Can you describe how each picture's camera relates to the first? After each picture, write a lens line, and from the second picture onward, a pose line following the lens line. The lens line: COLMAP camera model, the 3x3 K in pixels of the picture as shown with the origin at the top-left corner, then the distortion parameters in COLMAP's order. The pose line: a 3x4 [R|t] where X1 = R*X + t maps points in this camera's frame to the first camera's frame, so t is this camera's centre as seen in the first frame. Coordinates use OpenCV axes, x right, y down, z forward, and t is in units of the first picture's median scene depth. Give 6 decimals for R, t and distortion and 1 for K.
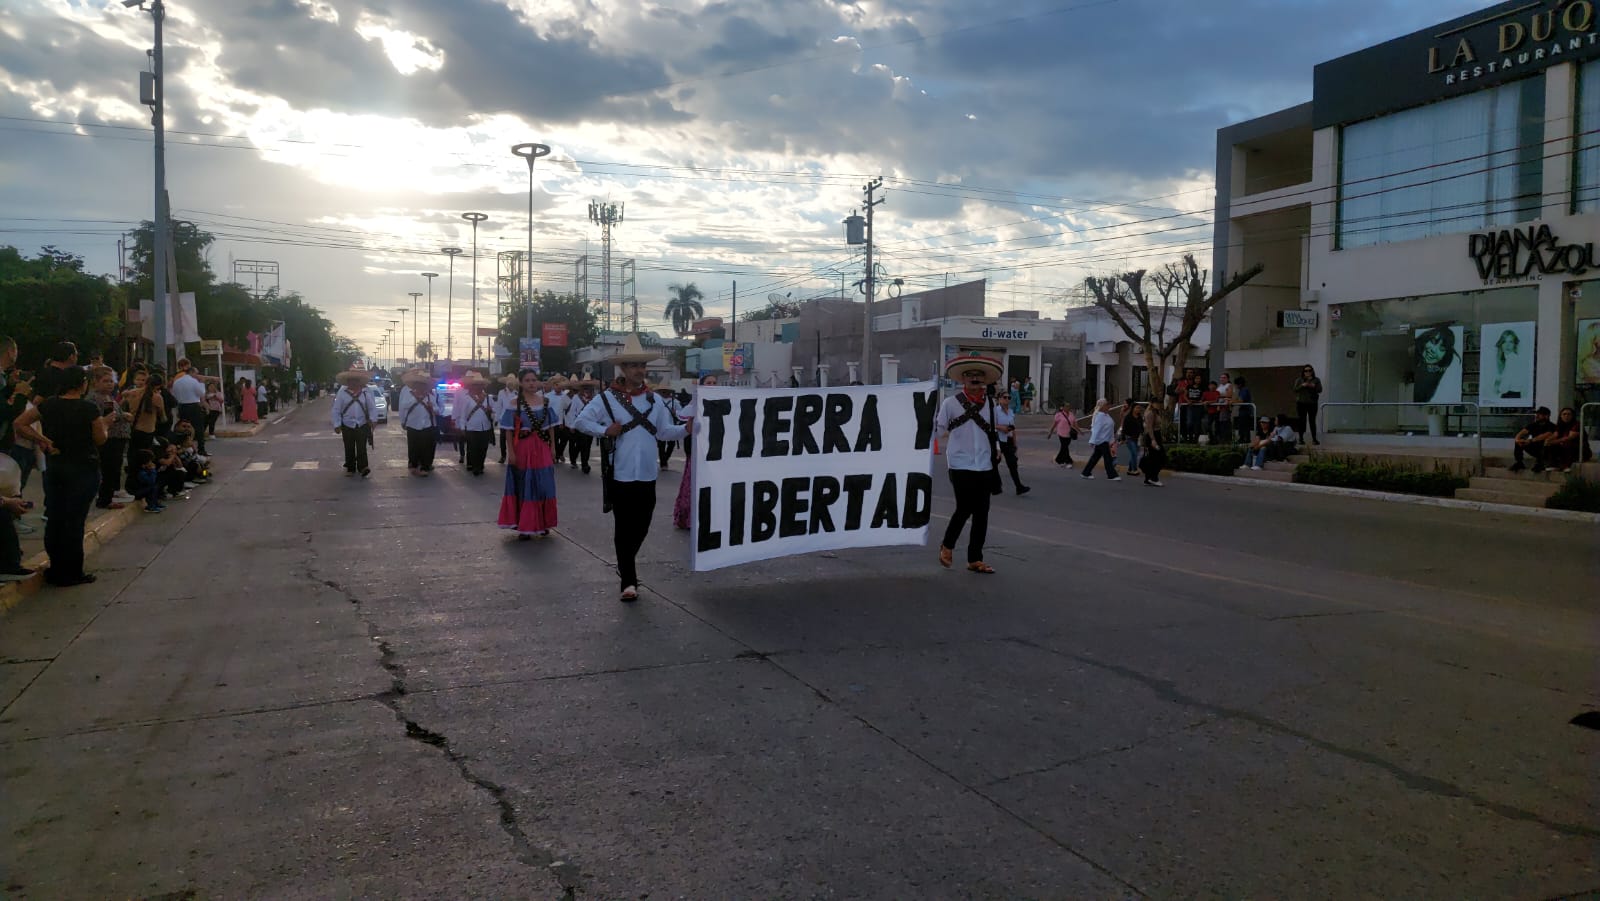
lens RADIAL K [[1151.6, 0, 789.8], [0, 1151.6, 443.5], [0, 0, 1]] dist [0.103280, -0.123168]
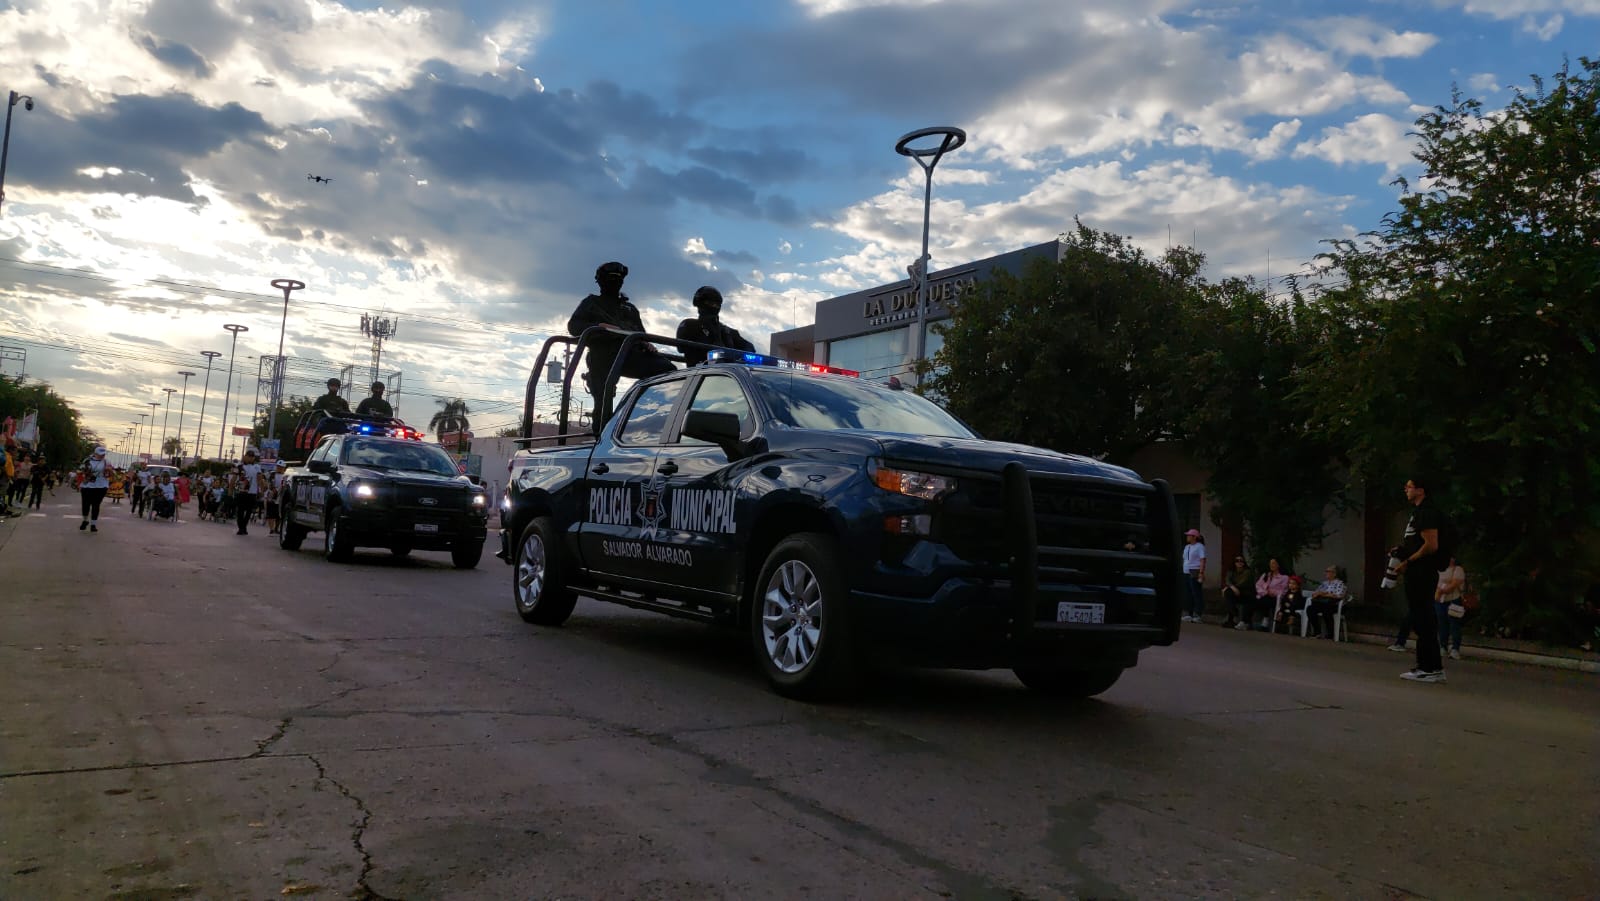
lens RADIAL K [[1151.6, 0, 789.8], [0, 1151.6, 443.5], [0, 0, 1]] dist [0.103280, -0.123168]
pose [[0.981466, 0.067462, 0.179368, 0.157303], [-0.047346, 0.992333, -0.114161, 0.048435], [-0.185694, 0.103553, 0.977136, -0.520202]]
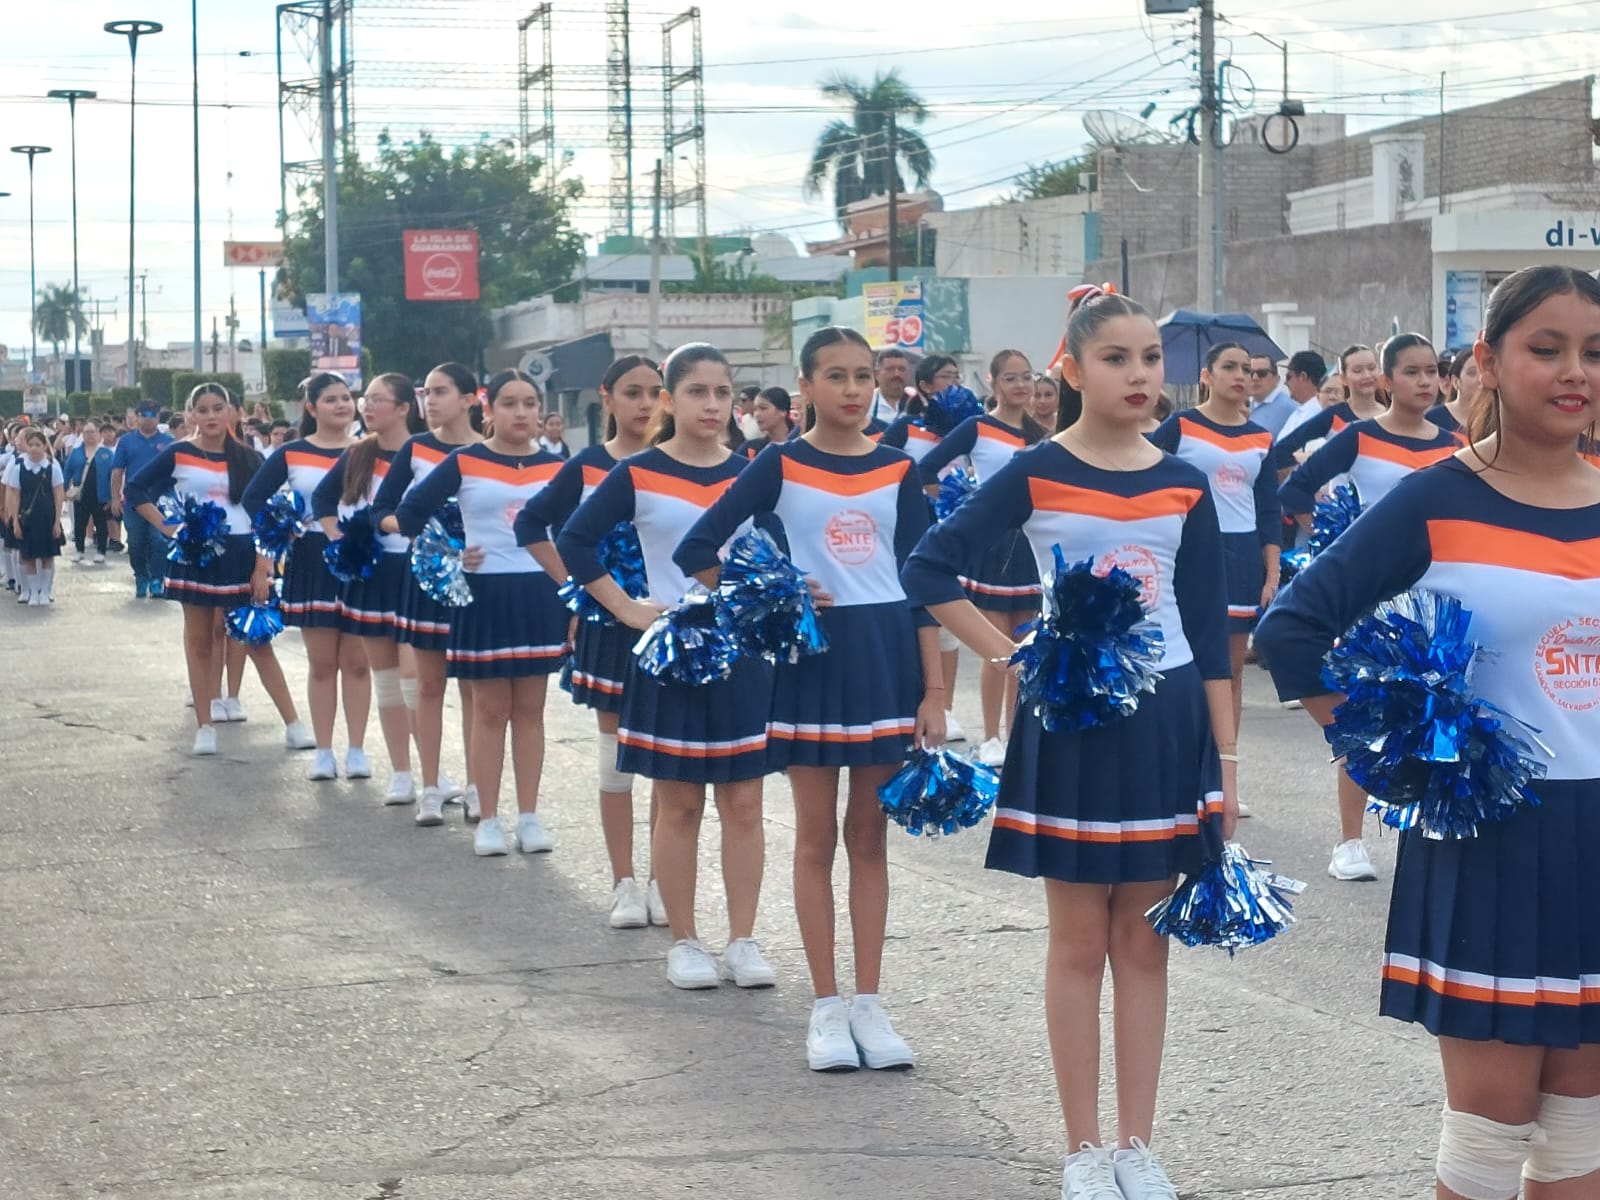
lens RADIAL K [[4104.4, 0, 800.0], [0, 4104.4, 600.0], [0, 0, 1]] dist [0.325432, -1.387627]
pose [[0.991421, -0.026308, -0.128031, 0.190033], [0.026077, 0.999654, -0.003475, 0.034952], [0.128078, 0.000107, 0.991764, -0.638773]]
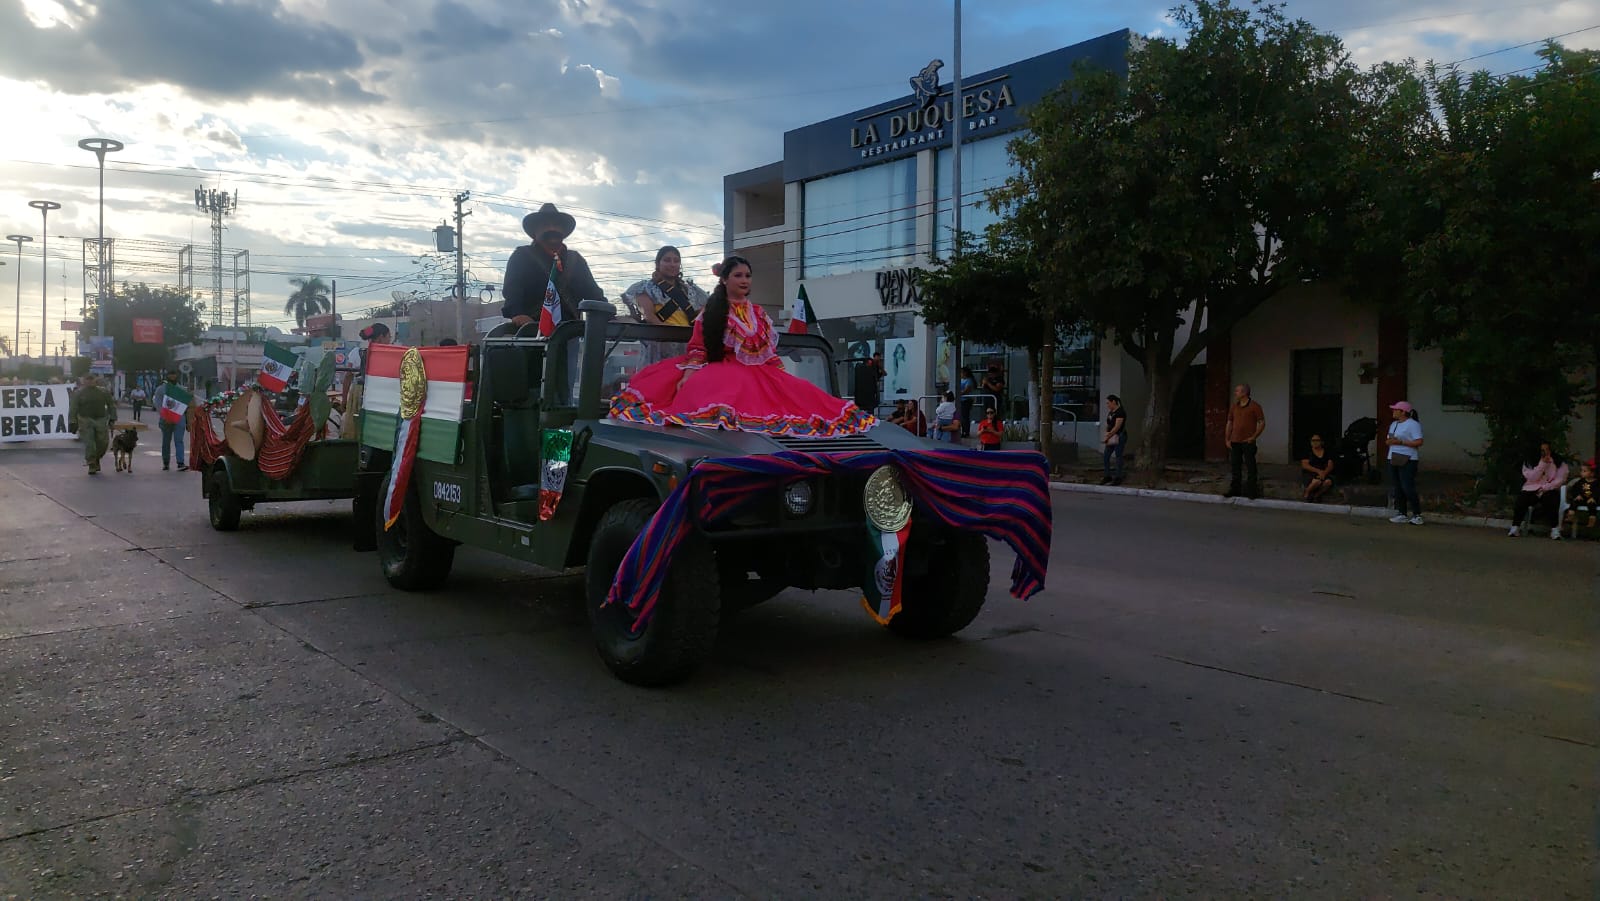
lens RADIAL K [[1168.8, 0, 775.3], [0, 1168.8, 429.0], [0, 0, 1]] dist [0.048016, -0.002909]
pose [[0.962498, -0.013520, 0.270952, 0.095636], [0.016671, 0.999818, -0.009329, 0.011352], [-0.270777, 0.013496, 0.962548, -0.229619]]
